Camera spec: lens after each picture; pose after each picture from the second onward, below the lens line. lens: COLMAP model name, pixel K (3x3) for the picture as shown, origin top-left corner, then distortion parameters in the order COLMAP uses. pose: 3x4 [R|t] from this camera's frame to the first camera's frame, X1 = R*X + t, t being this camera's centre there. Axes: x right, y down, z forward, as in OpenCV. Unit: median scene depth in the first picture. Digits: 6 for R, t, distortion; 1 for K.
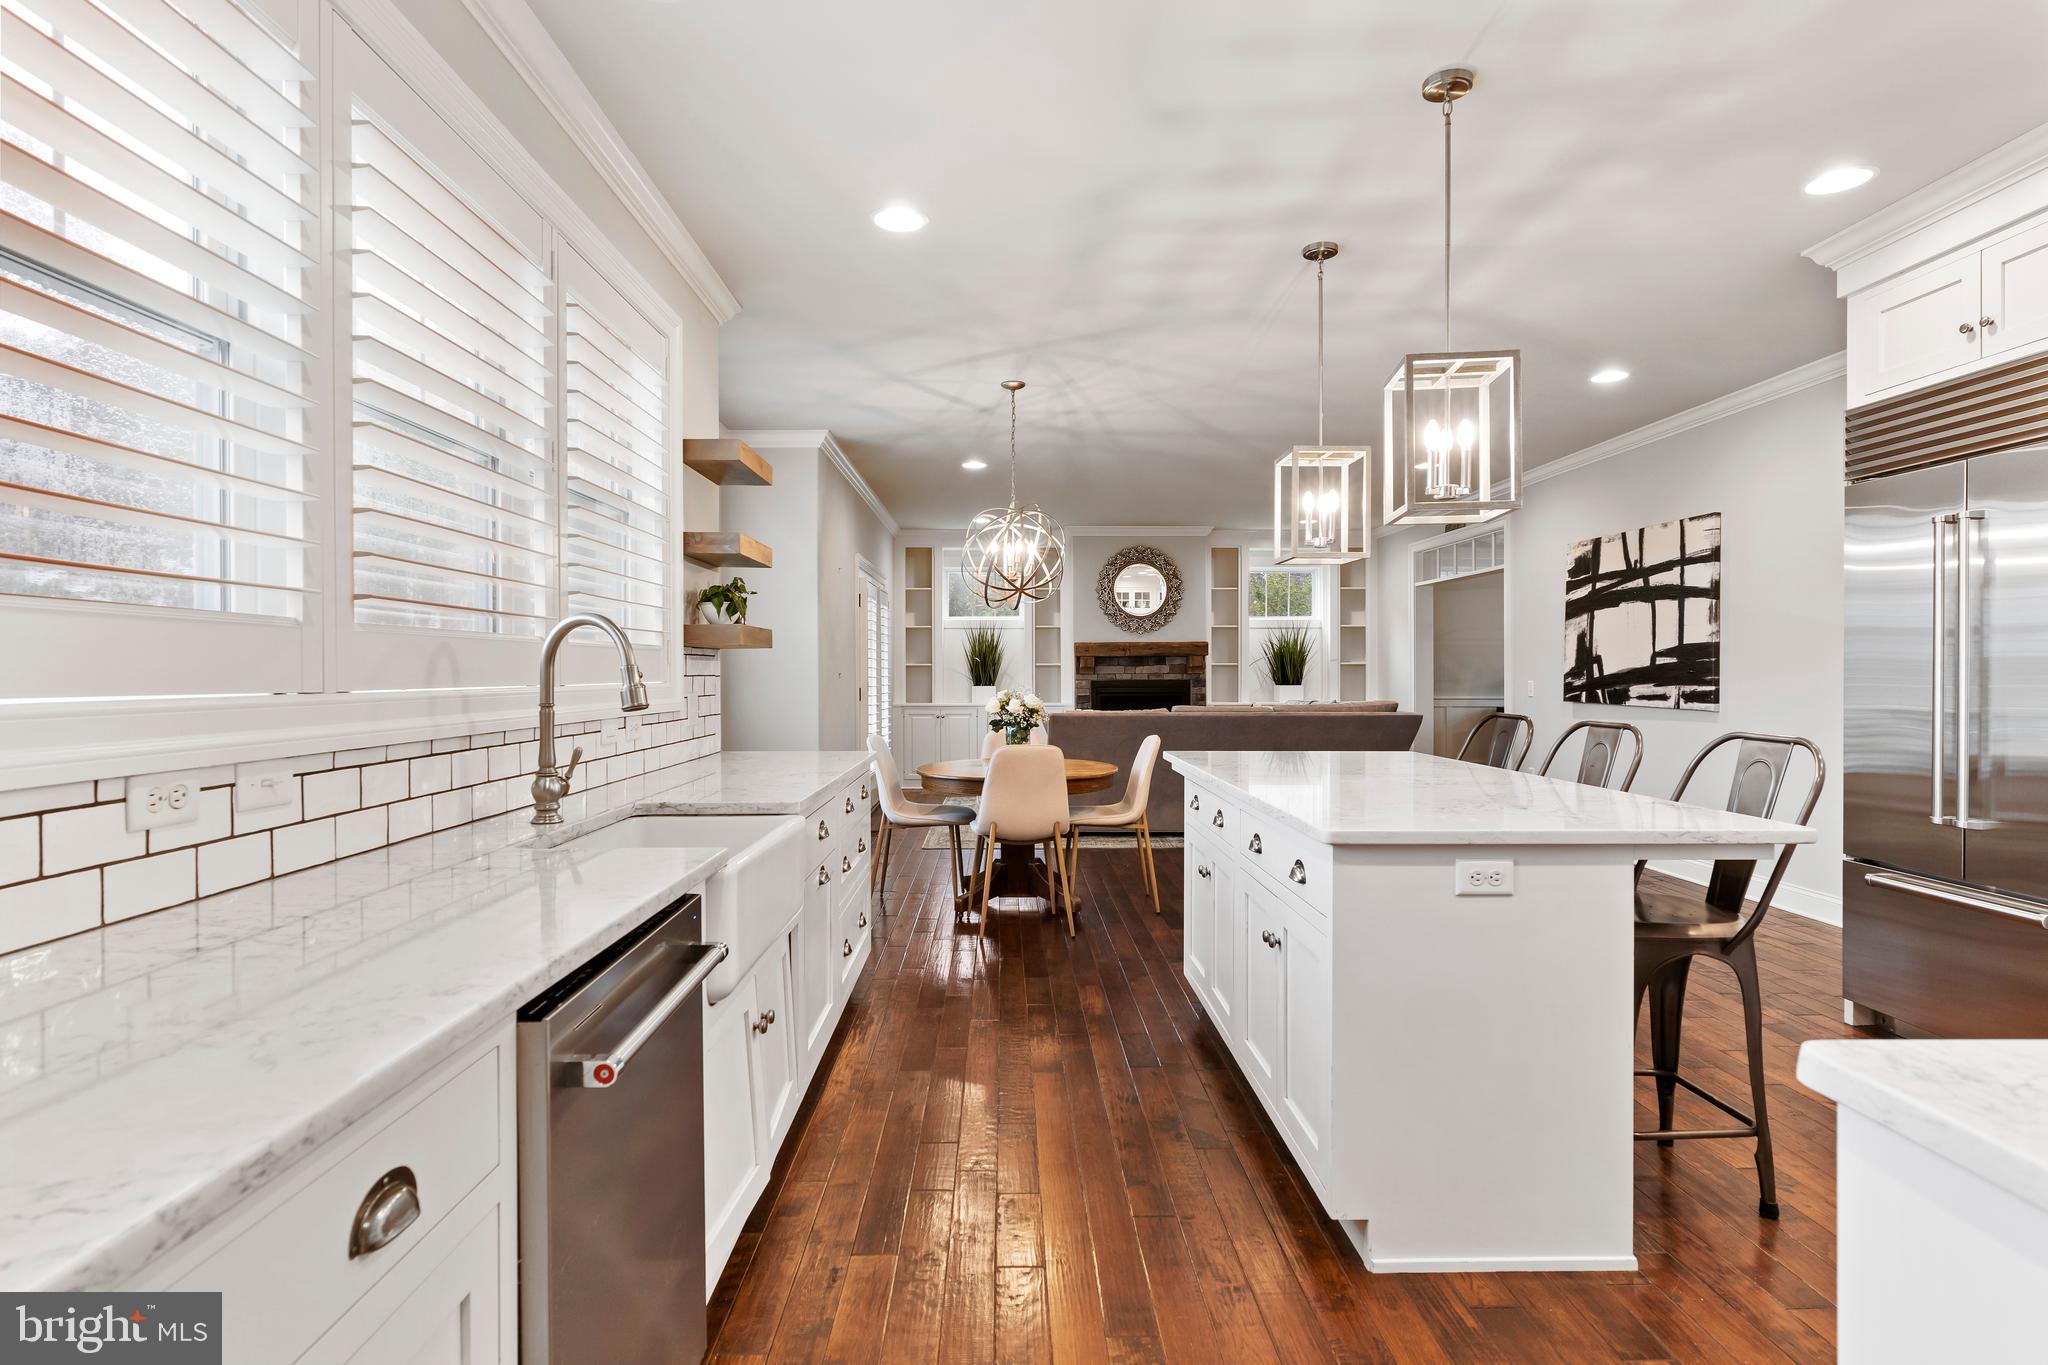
lens RADIAL K [[1048.2, 0, 1015.5], [0, 1048.2, 672.2], [0, 0, 1]] dist [-0.004191, 0.001947]
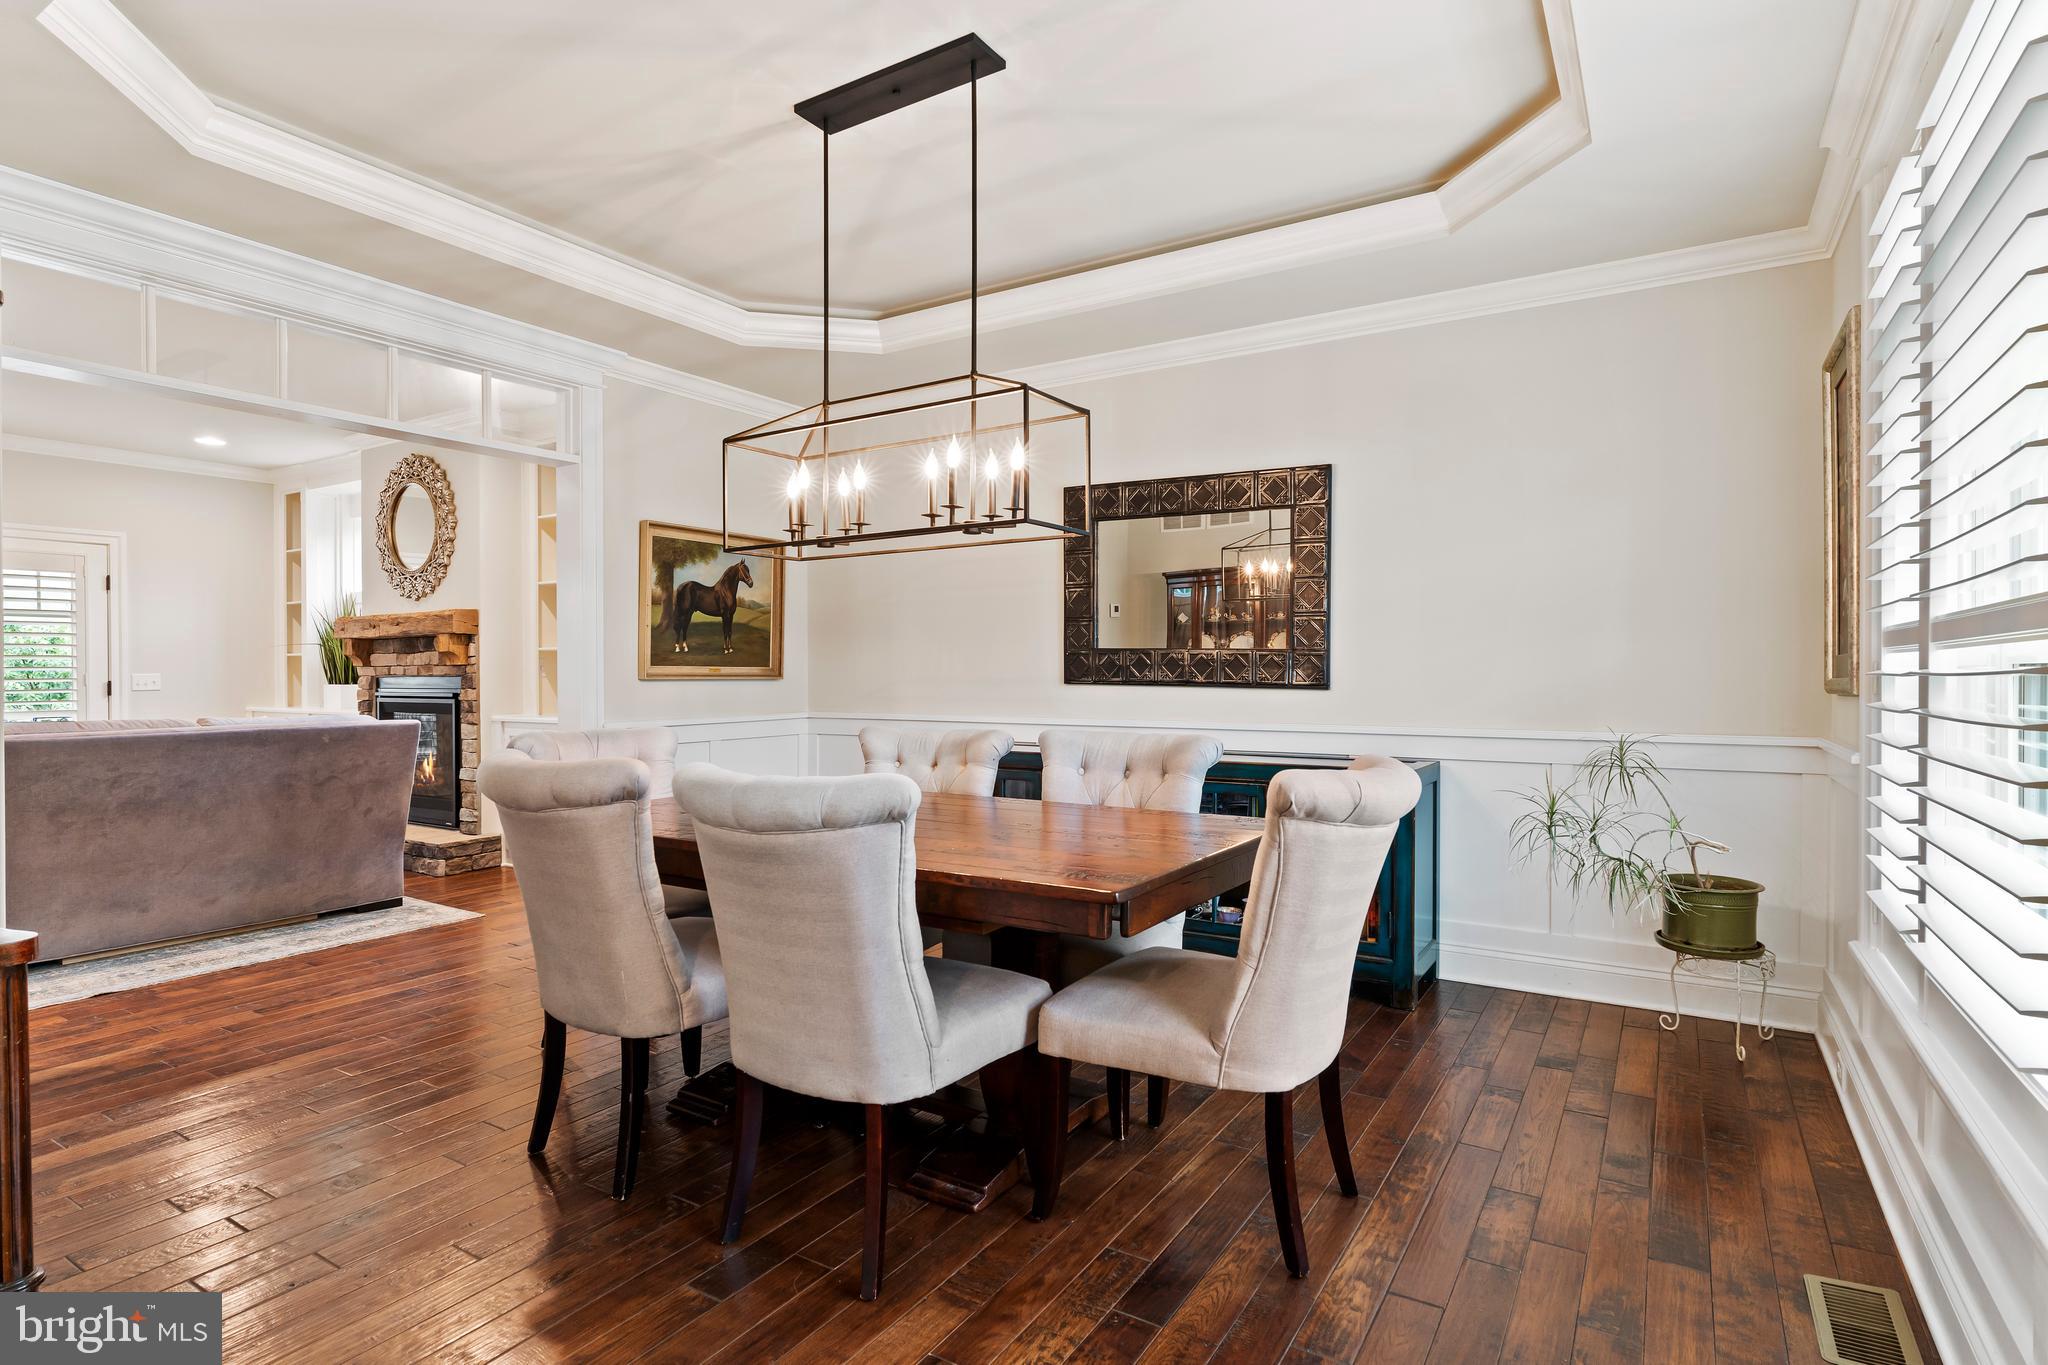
lens RADIAL K [[1048.2, 0, 1021.5], [0, 1048.2, 674.8], [0, 0, 1]] dist [-0.004191, 0.001947]
pose [[0.840758, -0.000319, -0.541411, 0.742372], [0.001781, 0.999996, 0.002178, 0.005722], [0.541408, -0.002795, 0.840755, 0.683221]]
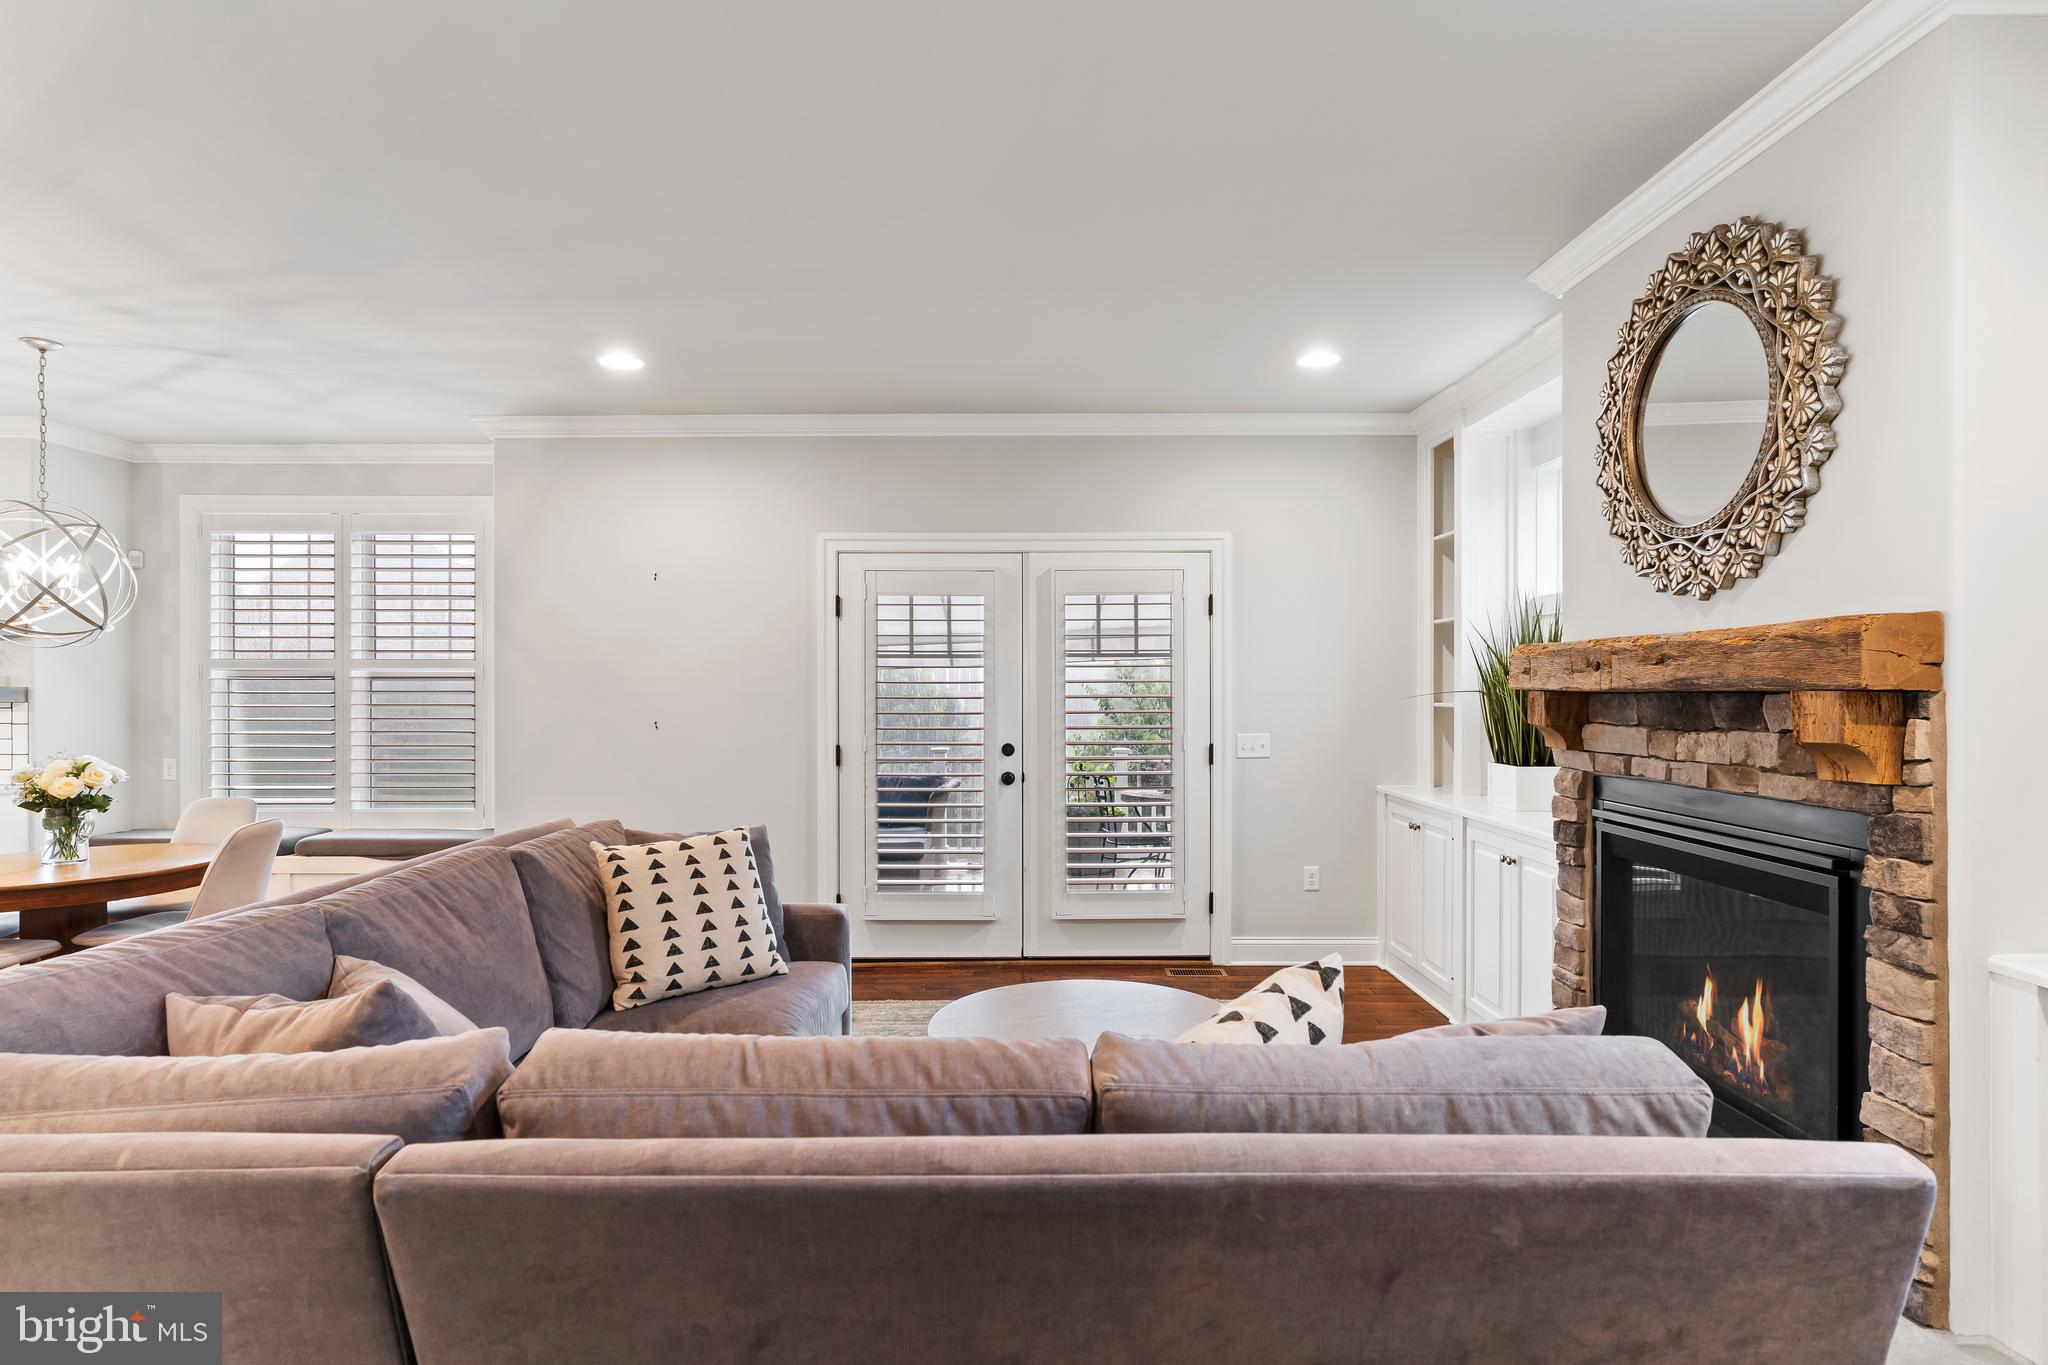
lens RADIAL K [[1048.2, 0, 1012.4], [0, 1048.2, 691.9], [0, 0, 1]] dist [-0.004191, 0.001947]
pose [[-0.012207, 0.007518, -0.999897, 0.364207], [0.000253, 0.999972, 0.007515, -0.016949], [0.999925, -0.000162, -0.012209, 0.846303]]
